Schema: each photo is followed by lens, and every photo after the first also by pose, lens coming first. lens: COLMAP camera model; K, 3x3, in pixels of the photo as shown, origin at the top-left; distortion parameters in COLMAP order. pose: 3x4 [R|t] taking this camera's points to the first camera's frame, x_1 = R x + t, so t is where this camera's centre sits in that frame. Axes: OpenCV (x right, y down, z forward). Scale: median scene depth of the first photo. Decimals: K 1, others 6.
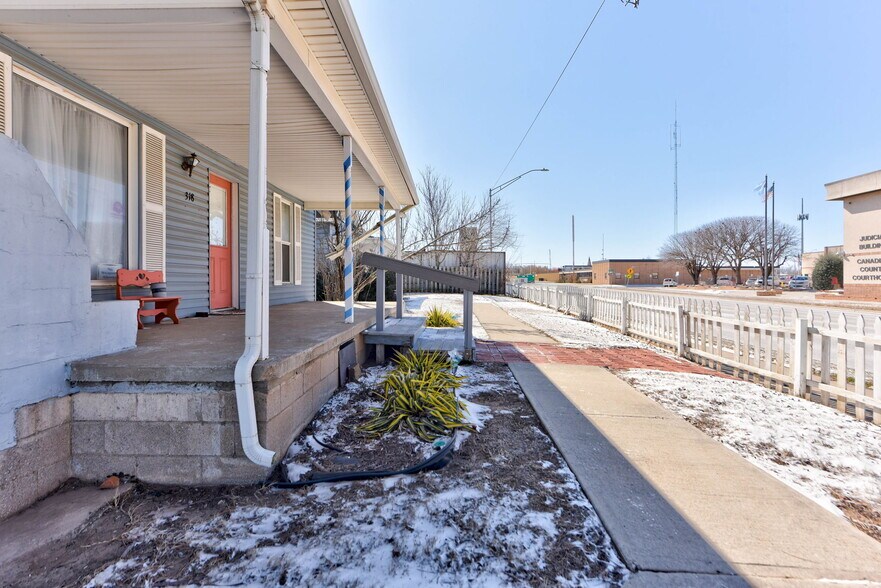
lens RADIAL K [[422.5, 0, 439.0], [0, 422.5, 282.4], [0, 0, 1]] dist [-0.000510, 0.000052]
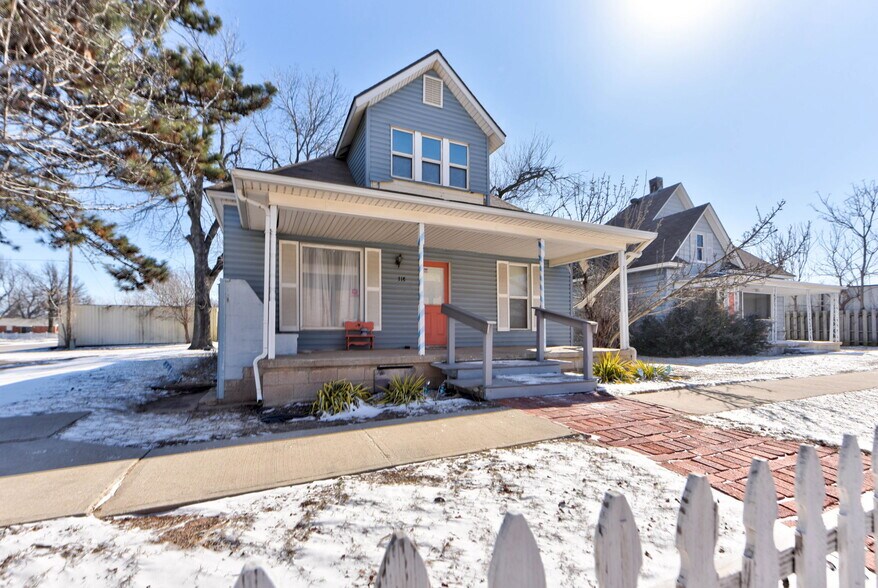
lens RADIAL K [[374.8, 0, 438.3], [0, 374.8, 314.5], [0, 0, 1]] dist [-0.000849, 0.000065]
pose [[0.441338, -0.031608, -0.896784, 1.421336], [0.002420, 0.999418, -0.034035, 0.005192], [0.897338, 0.012851, 0.441157, 0.712114]]
